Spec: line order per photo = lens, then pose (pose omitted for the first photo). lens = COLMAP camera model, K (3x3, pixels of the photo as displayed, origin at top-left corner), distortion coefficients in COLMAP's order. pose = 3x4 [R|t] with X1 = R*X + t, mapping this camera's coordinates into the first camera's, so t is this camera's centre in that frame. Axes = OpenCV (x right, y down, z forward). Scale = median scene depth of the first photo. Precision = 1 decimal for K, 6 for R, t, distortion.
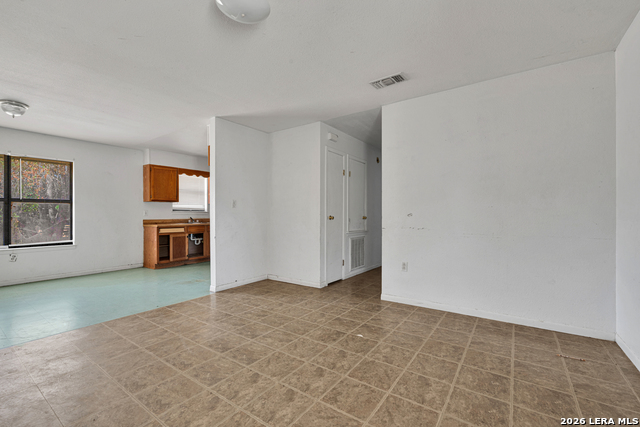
lens RADIAL K [[279.3, 0, 320.4], [0, 279.3, 215.5], [0, 0, 1]] dist [-0.000147, -0.000006]
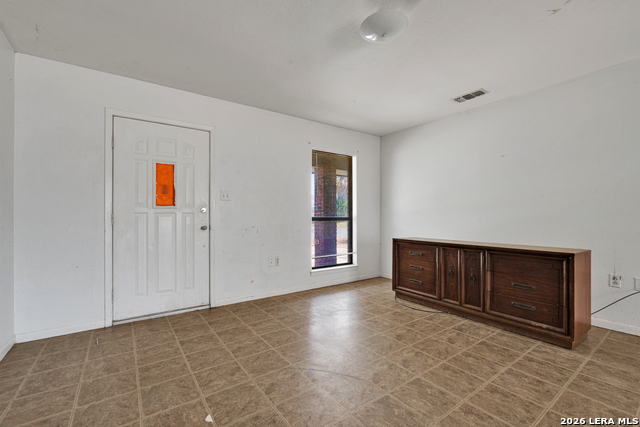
lens RADIAL K [[279.3, 0, 320.4], [0, 279.3, 214.1], [0, 0, 1]] dist [-0.000147, -0.000006]
pose [[-0.944690, 0.004946, 0.327928, -0.371559], [0.003208, 0.999978, -0.005842, 0.000402], [-0.327950, -0.004467, -0.944685, 1.987960]]
